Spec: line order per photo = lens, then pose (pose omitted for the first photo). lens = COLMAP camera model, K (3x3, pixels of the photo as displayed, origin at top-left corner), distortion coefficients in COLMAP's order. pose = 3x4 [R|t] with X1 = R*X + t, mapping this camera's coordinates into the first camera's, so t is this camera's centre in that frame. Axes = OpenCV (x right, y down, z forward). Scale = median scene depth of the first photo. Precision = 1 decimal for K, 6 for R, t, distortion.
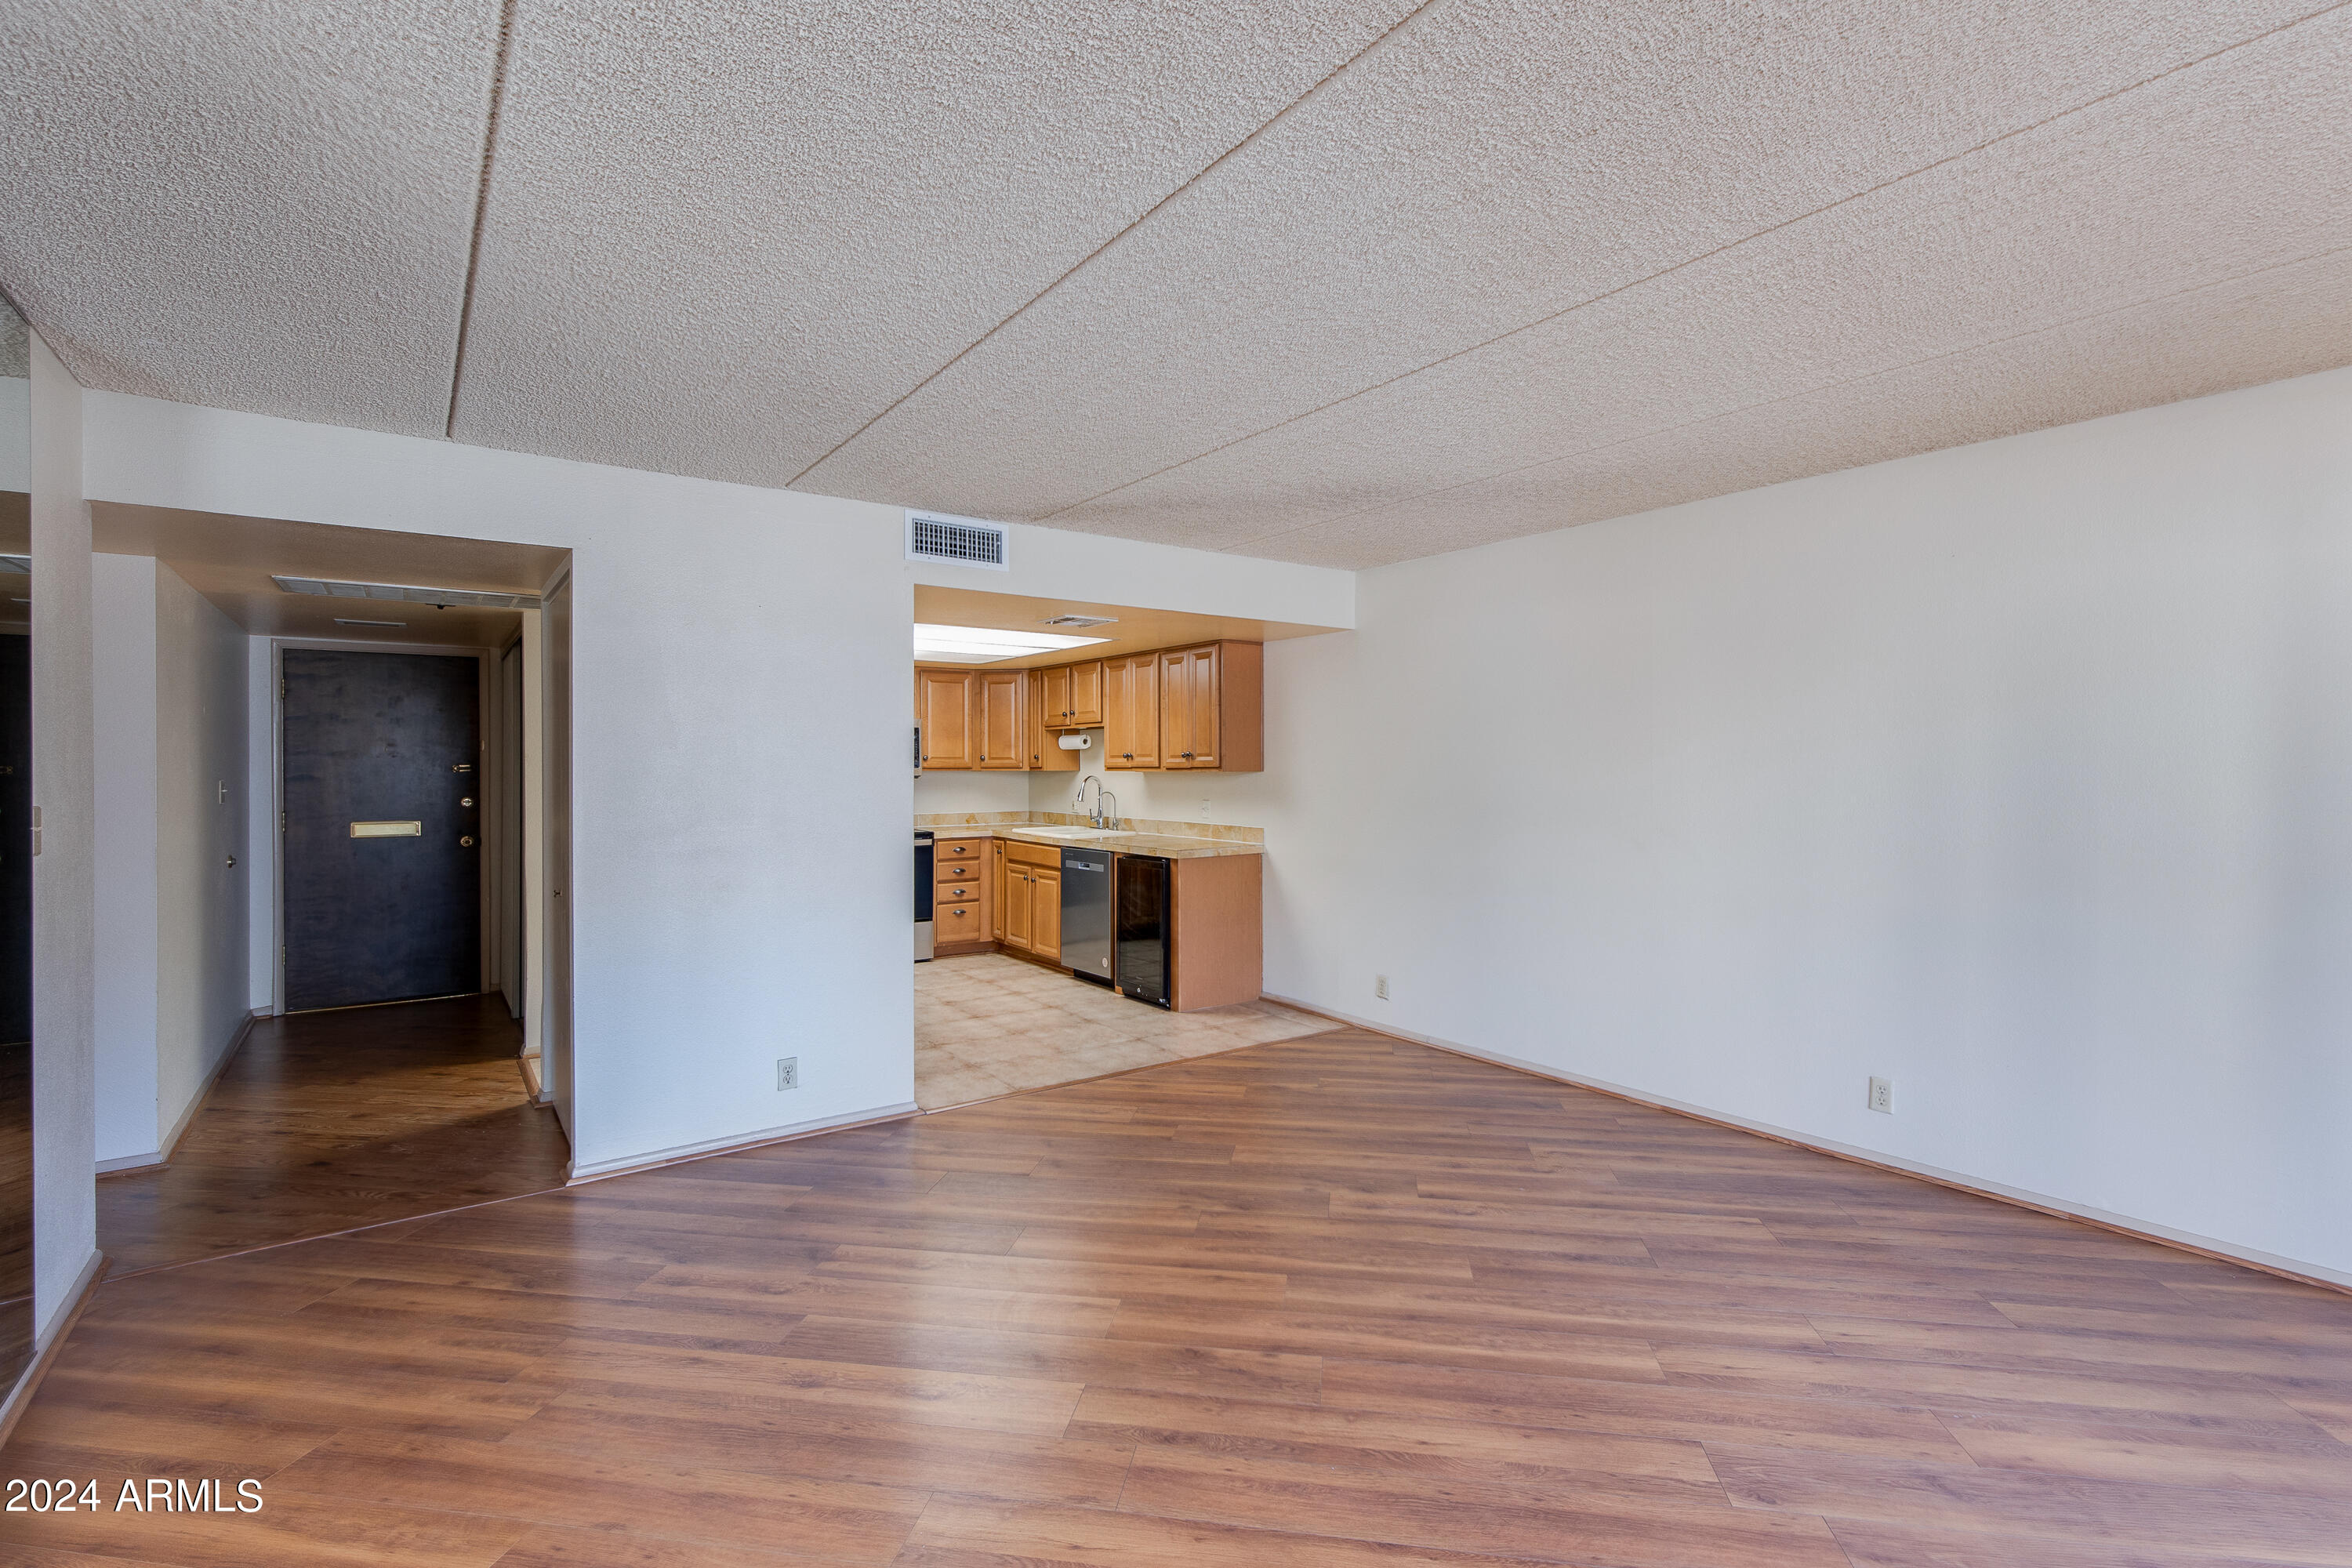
lens RADIAL K [[1046.5, 0, 1155.8], [0, 1046.5, 788.4], [0, 0, 1]] dist [0.007217, 0.000151]
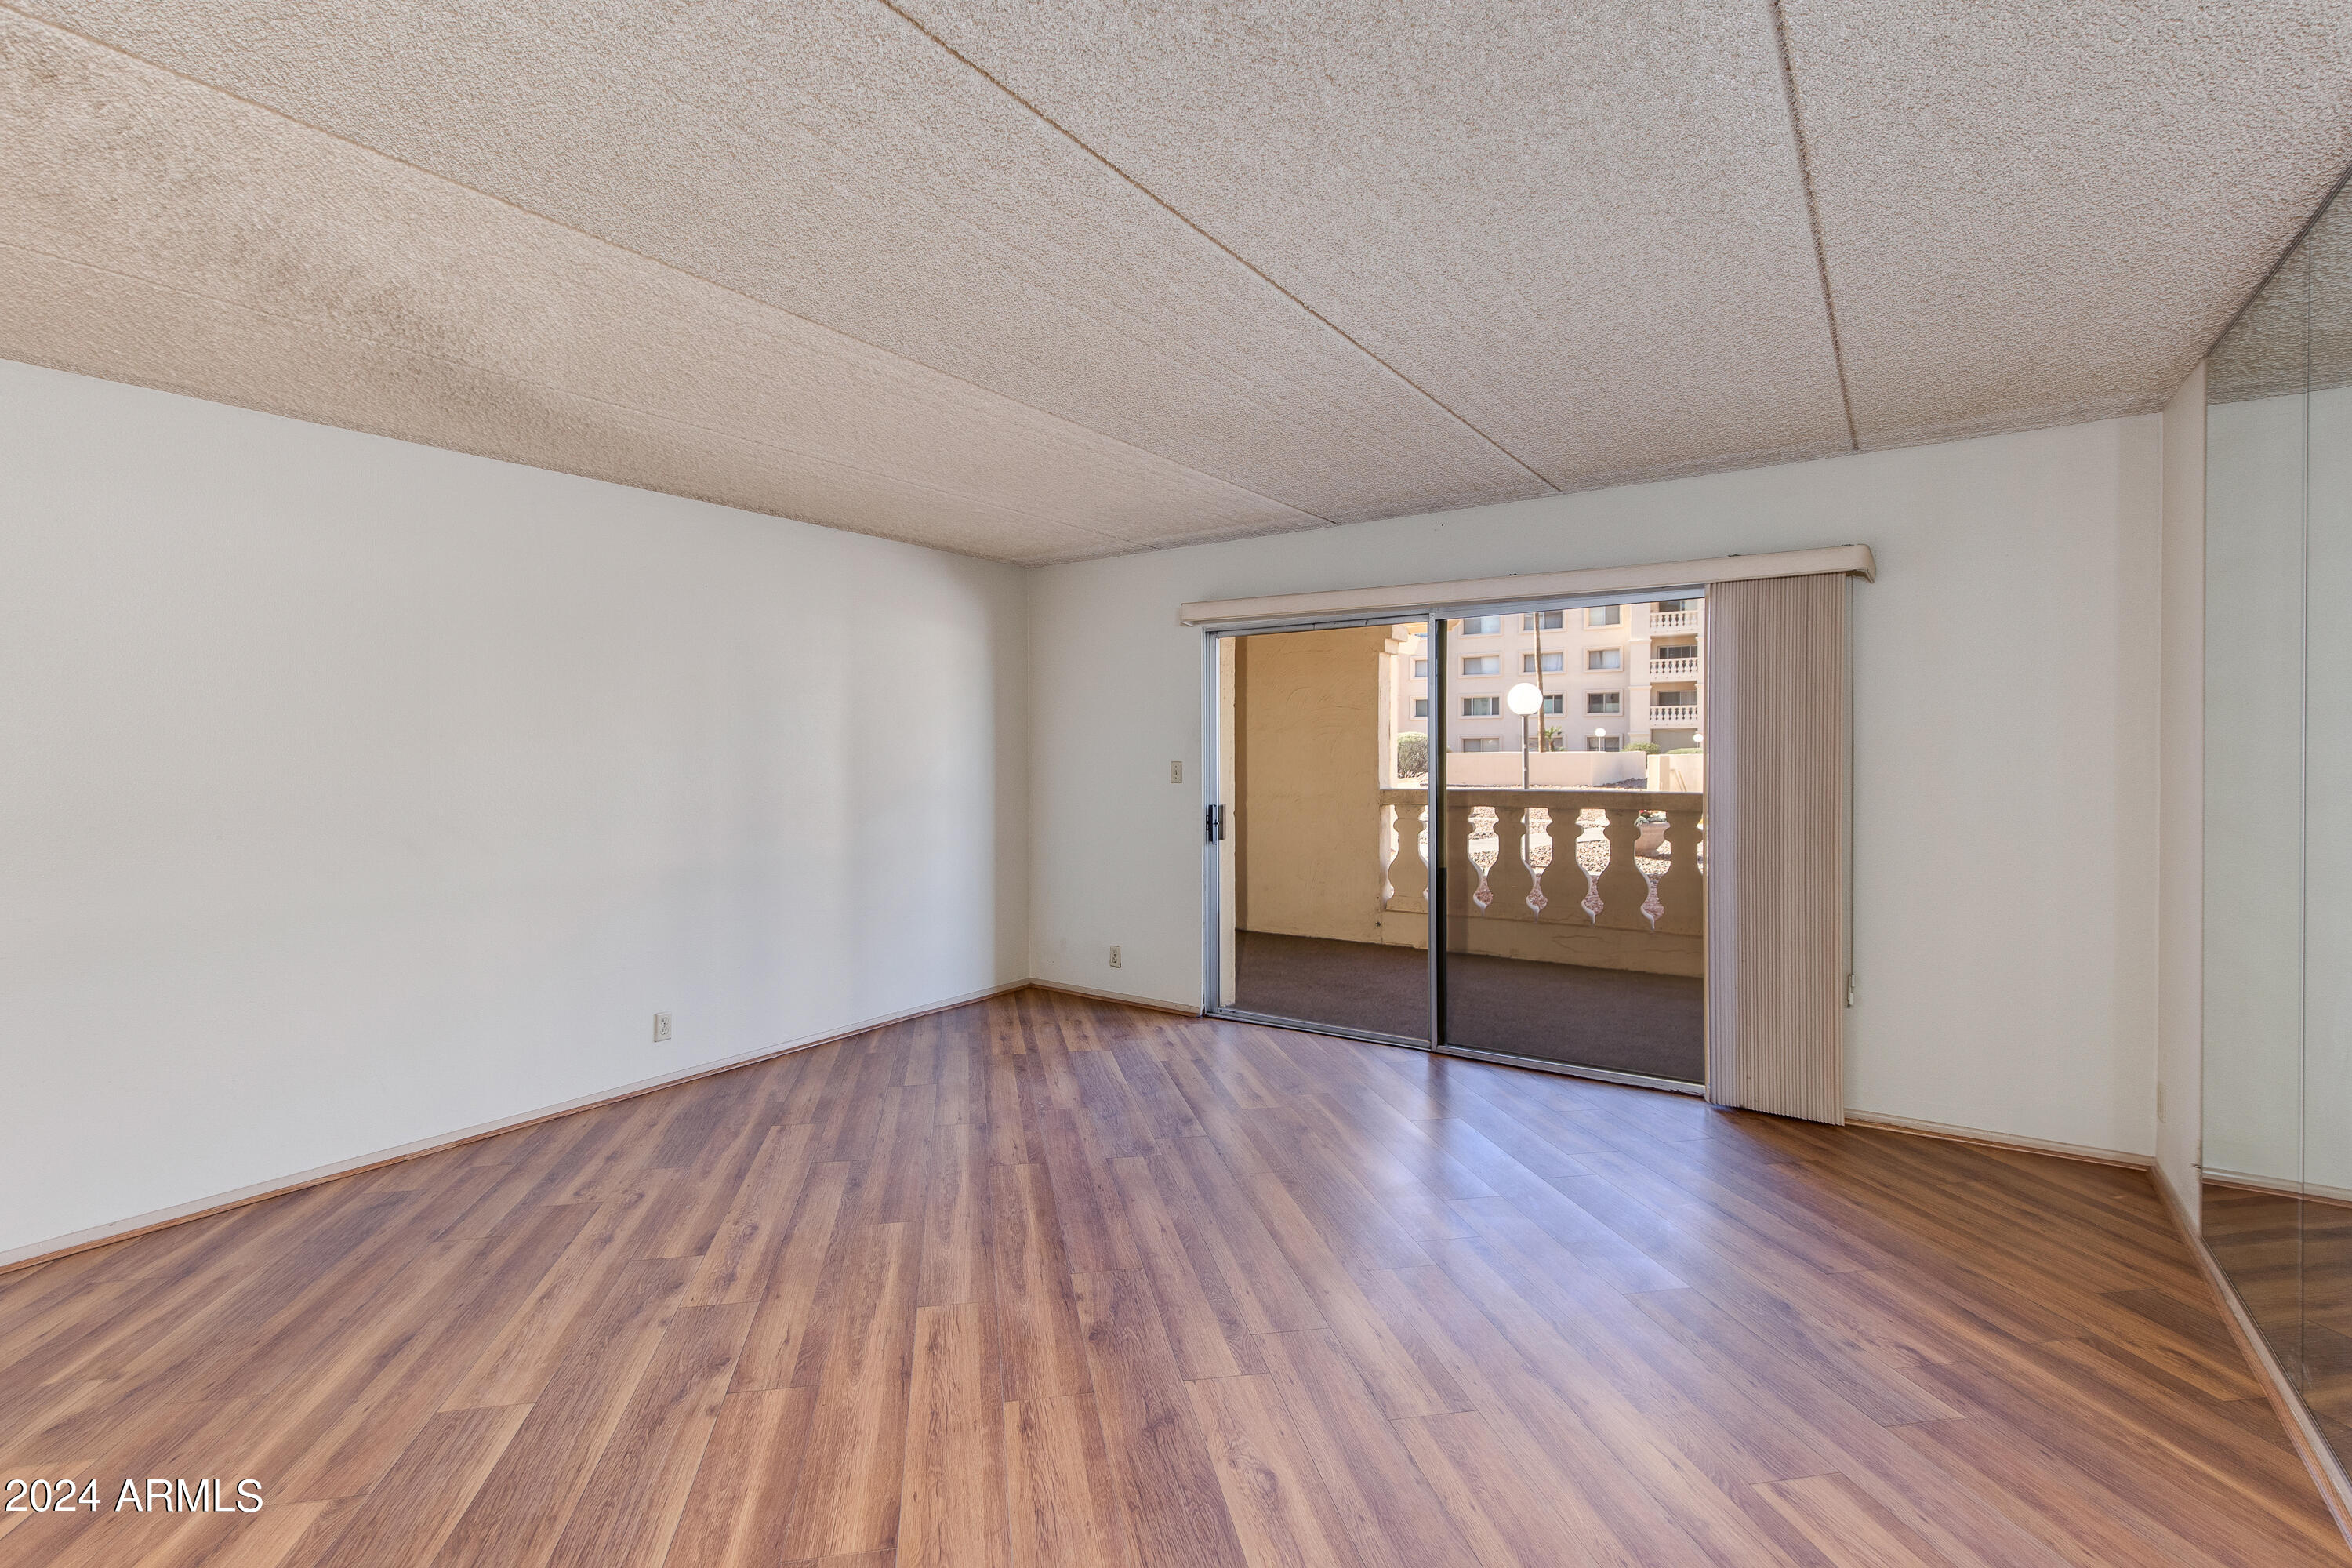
lens RADIAL K [[1094.5, 0, 1165.8], [0, 1094.5, 749.8], [0, 0, 1]] dist [0.015057, -0.001269]
pose [[-0.337072, 0.002283, 0.941476, -0.707129], [0.028013, 0.999579, 0.007605, -0.010703], [-0.941062, 0.028937, -0.336994, 0.939788]]
